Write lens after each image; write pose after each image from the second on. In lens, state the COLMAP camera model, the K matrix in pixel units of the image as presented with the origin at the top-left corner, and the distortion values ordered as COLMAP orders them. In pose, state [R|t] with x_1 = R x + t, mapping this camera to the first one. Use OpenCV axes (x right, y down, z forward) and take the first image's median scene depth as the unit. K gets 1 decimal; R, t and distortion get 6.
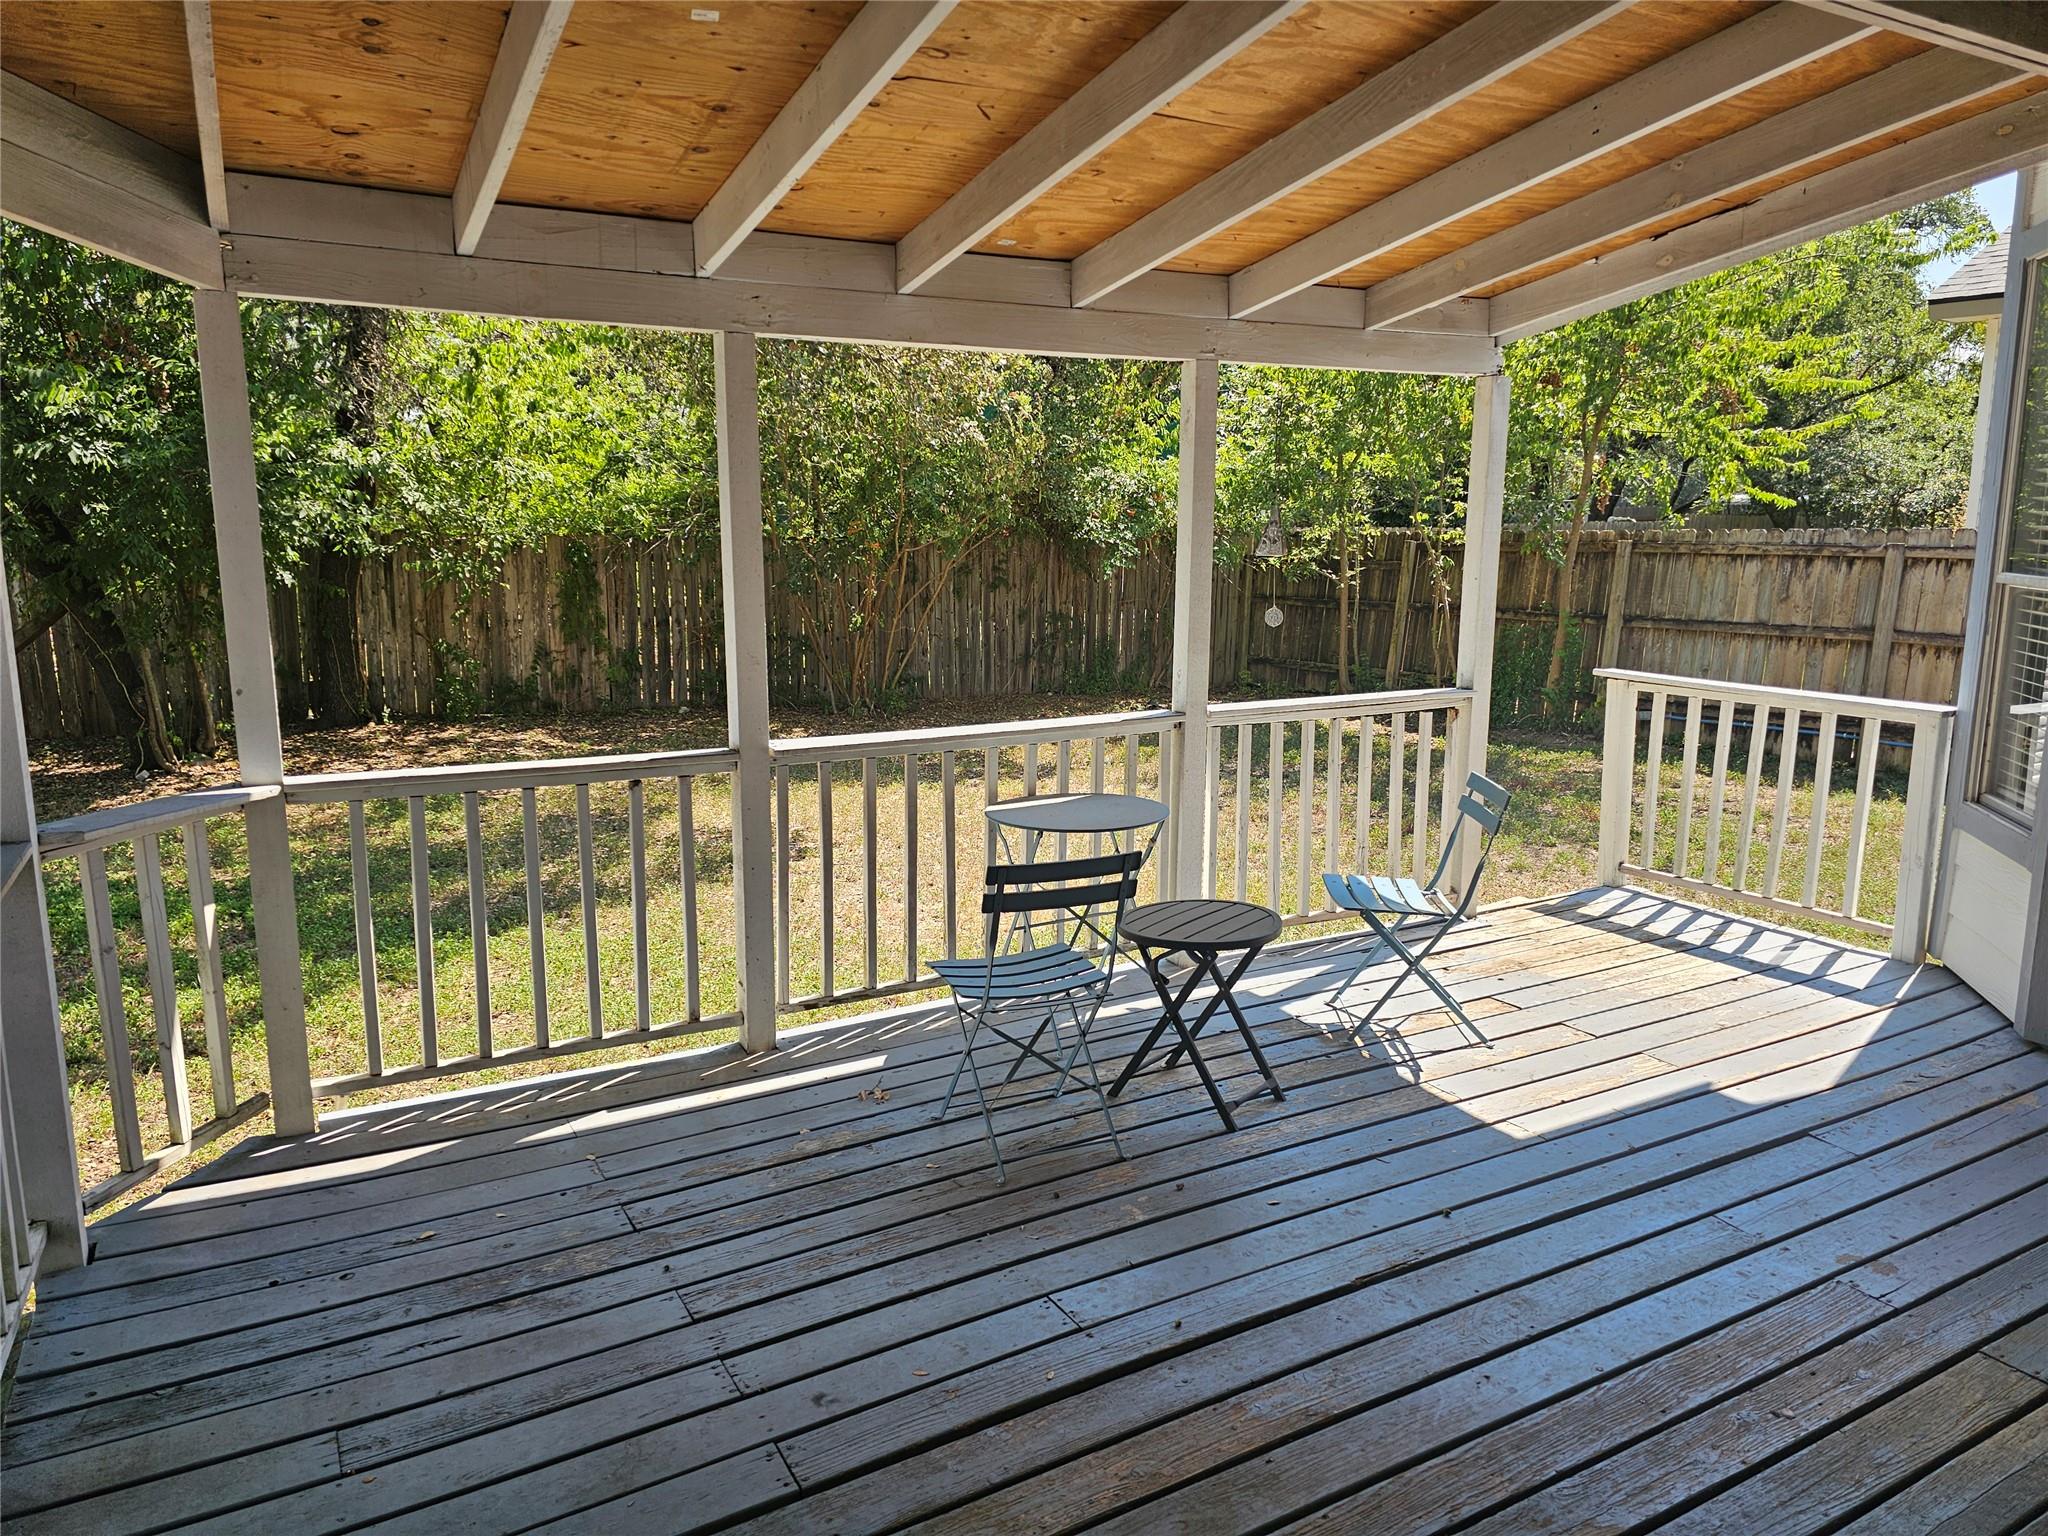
lens RADIAL K [[1361.5, 0, 1013.5], [0, 1361.5, 762.3], [0, 0, 1]] dist [0.091462, -0.127161]
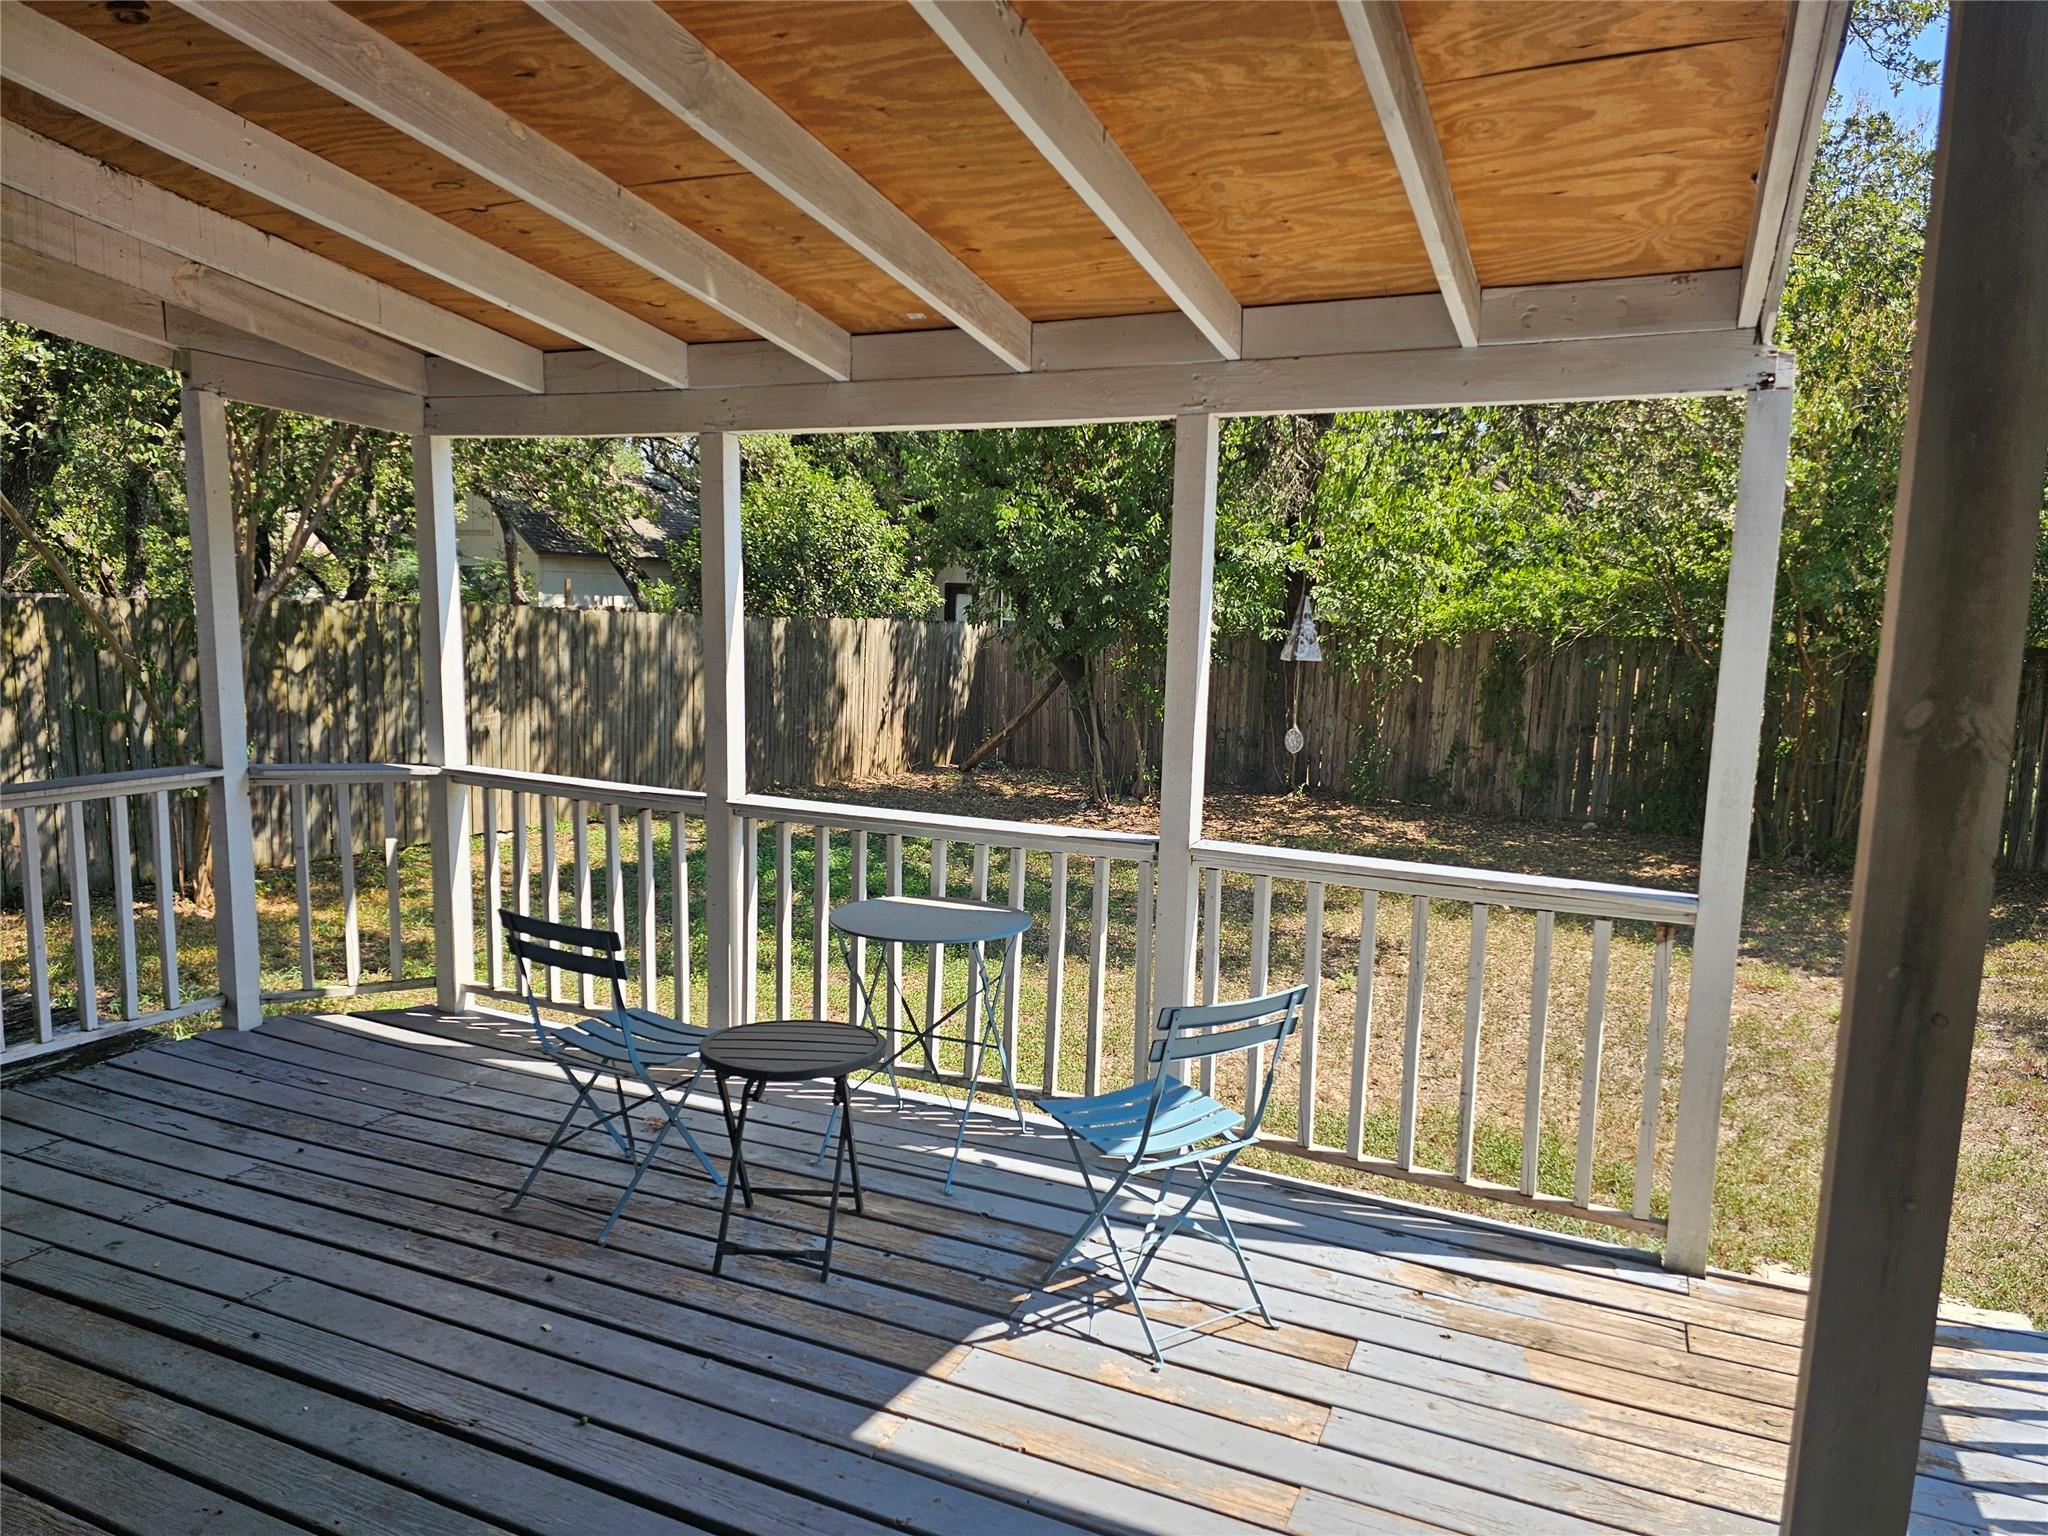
lens RADIAL K [[1353.2, 0, 1024.7], [0, 1353.2, 787.1], [0, 0, 1]] dist [0.060014, -0.050463]
pose [[0.594448, 0.123933, -0.794526, 0.287353], [-0.165569, 0.985745, 0.029884, -0.032310], [0.786904, 0.113784, 0.606494, 0.174780]]
